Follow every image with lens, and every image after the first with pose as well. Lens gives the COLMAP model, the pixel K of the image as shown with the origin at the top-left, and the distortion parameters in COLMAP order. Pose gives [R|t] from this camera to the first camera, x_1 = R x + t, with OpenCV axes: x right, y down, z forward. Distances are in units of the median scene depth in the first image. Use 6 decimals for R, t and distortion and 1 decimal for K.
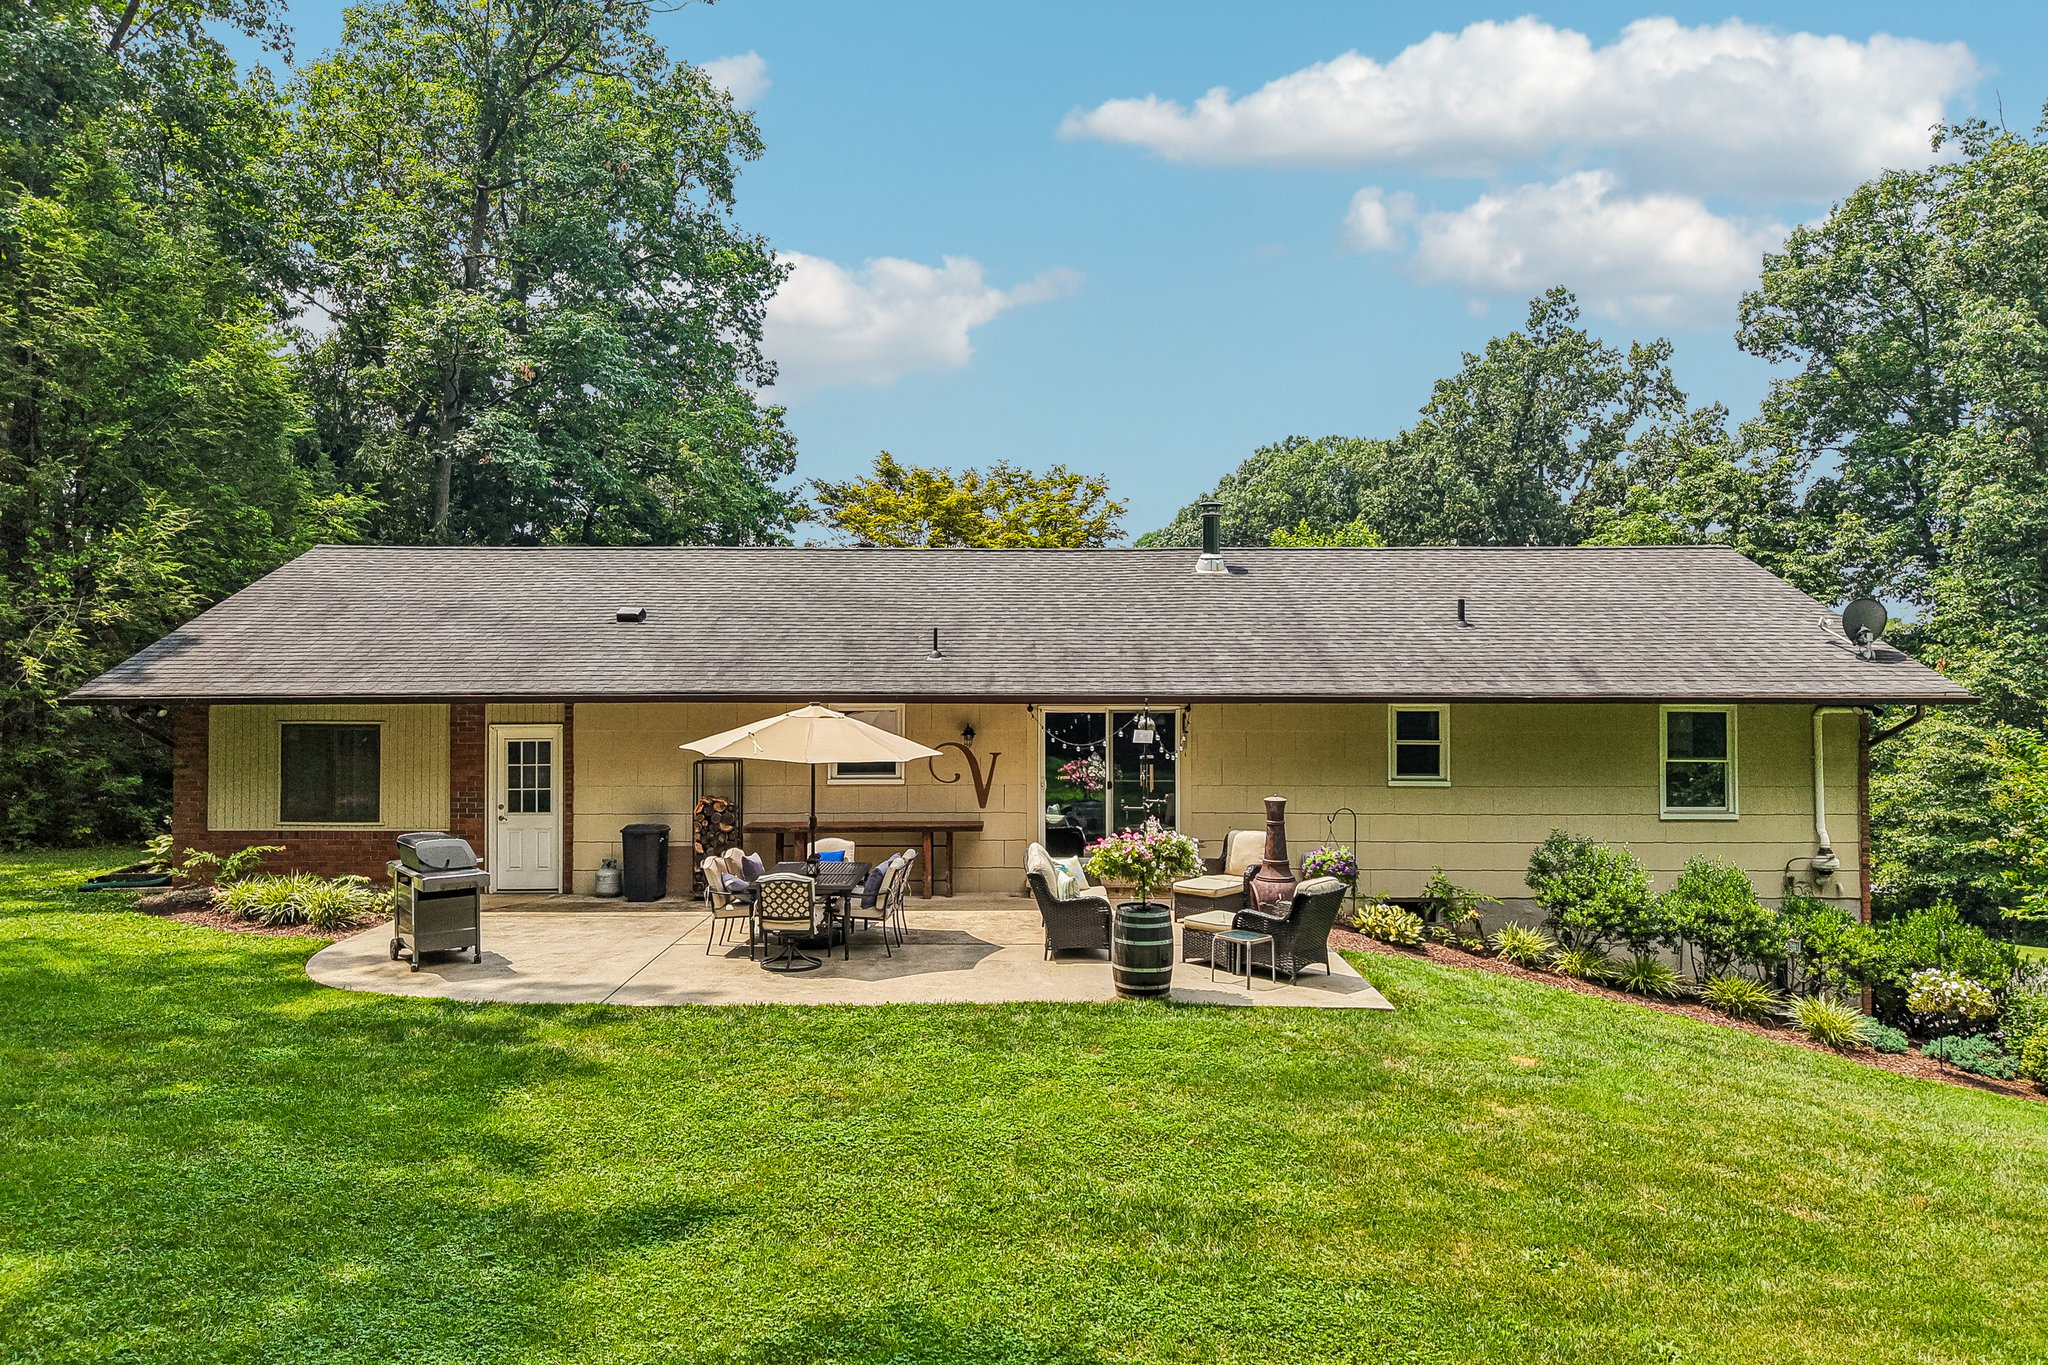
lens RADIAL K [[1385.6, 0, 1024.4], [0, 1385.6, 661.2], [0, 0, 1]] dist [0.026920, -0.027695]
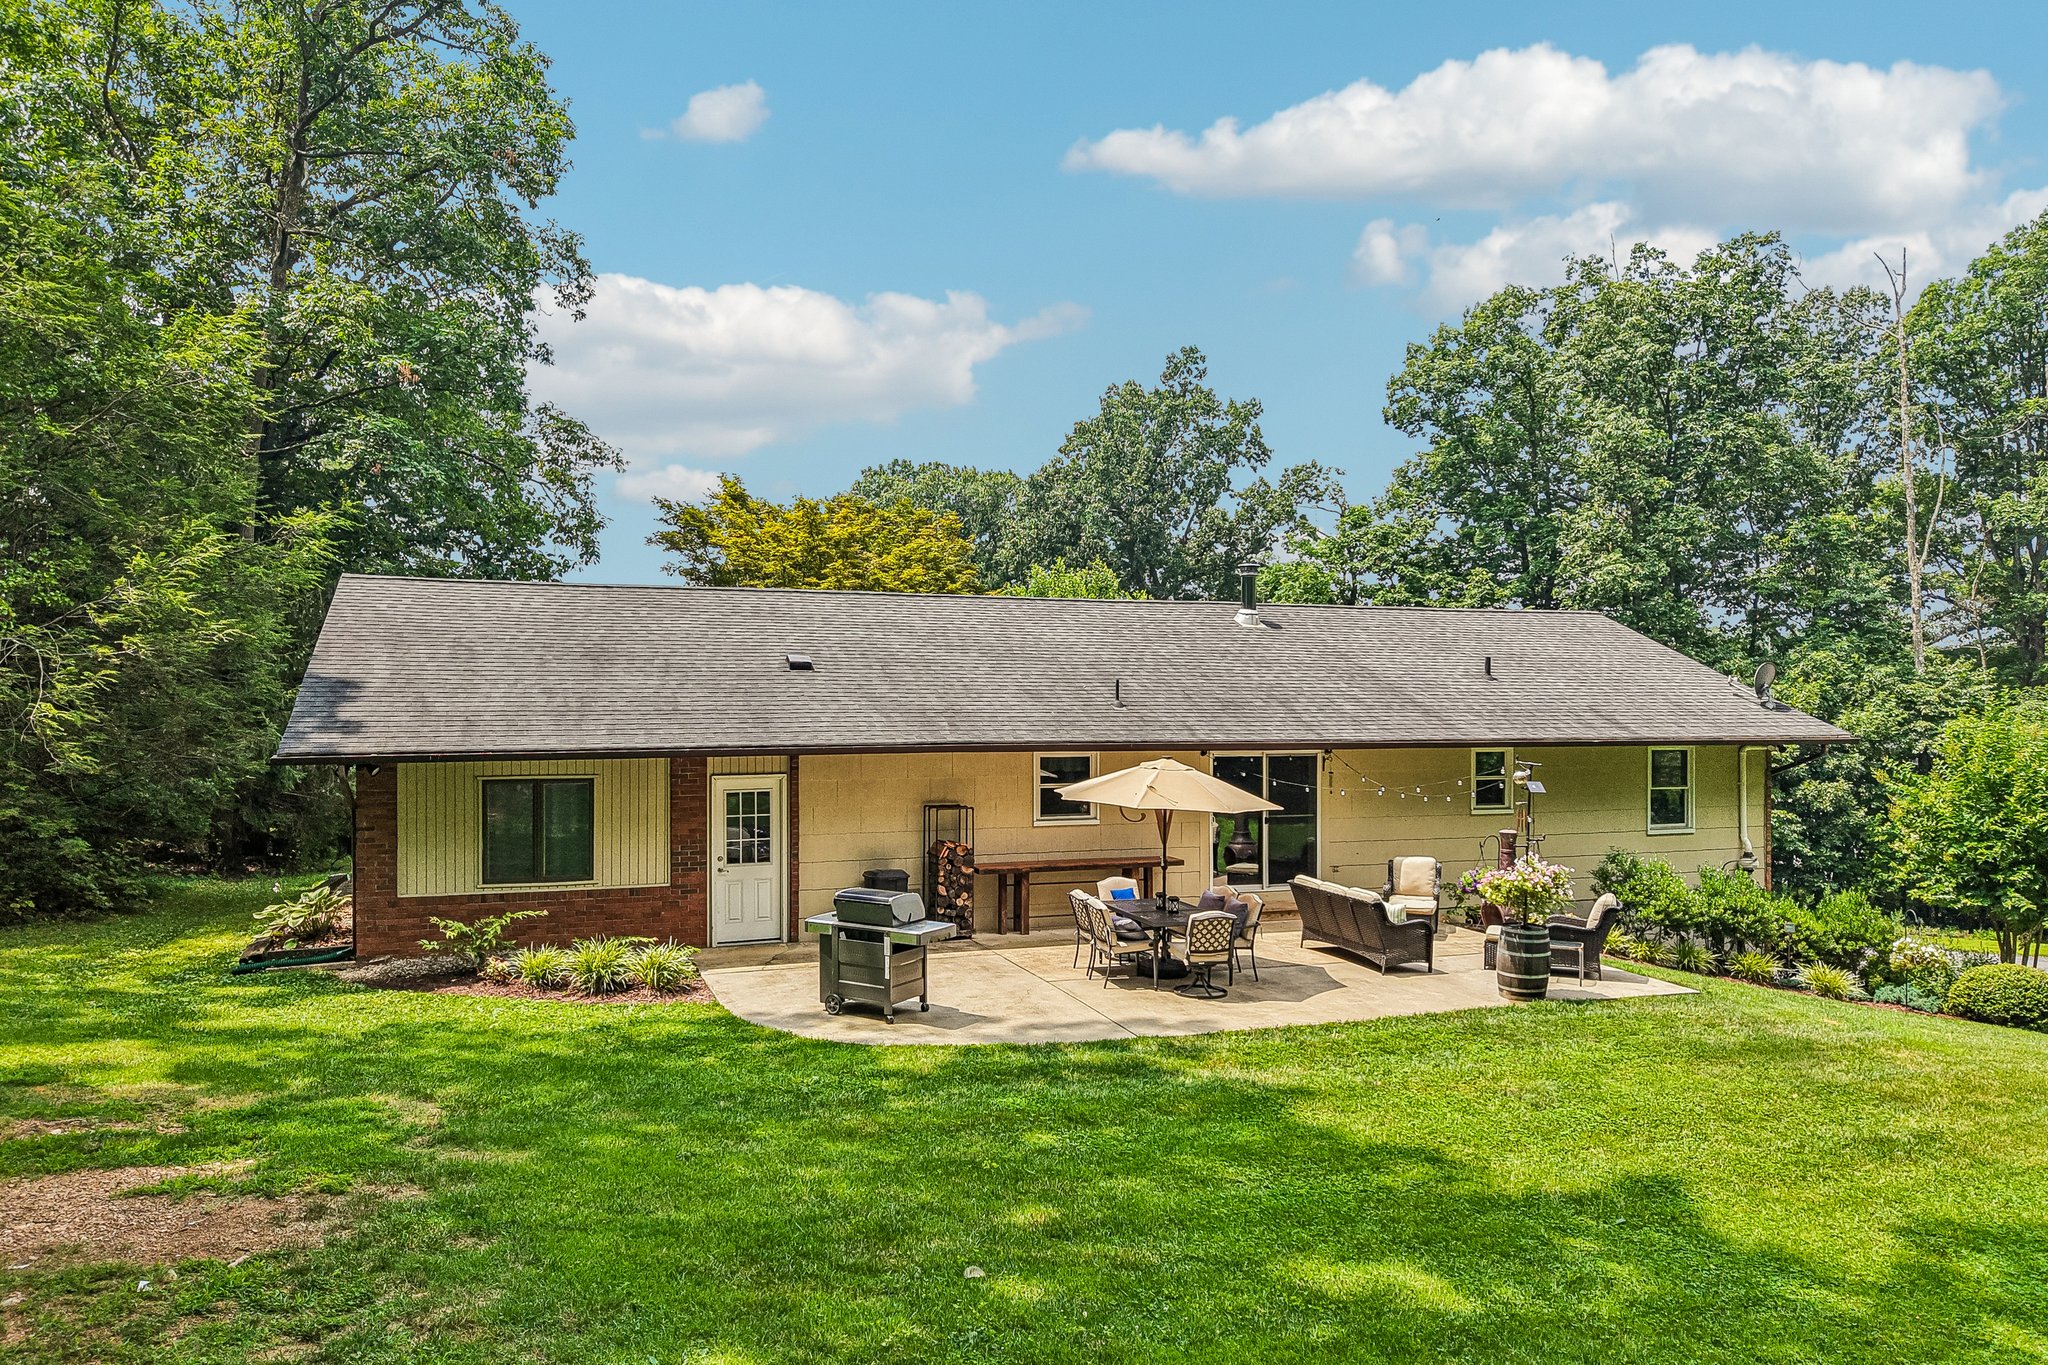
lens RADIAL K [[1385.6, 0, 1029.1], [0, 1385.6, 698.3], [0, 0, 1]] dist [0.026920, -0.027695]
pose [[0.940276, 0.001322, 0.340410, -0.508158], [-0.007224, 0.999845, 0.016070, -0.027633], [-0.340336, -0.017569, 0.940140, -0.004795]]
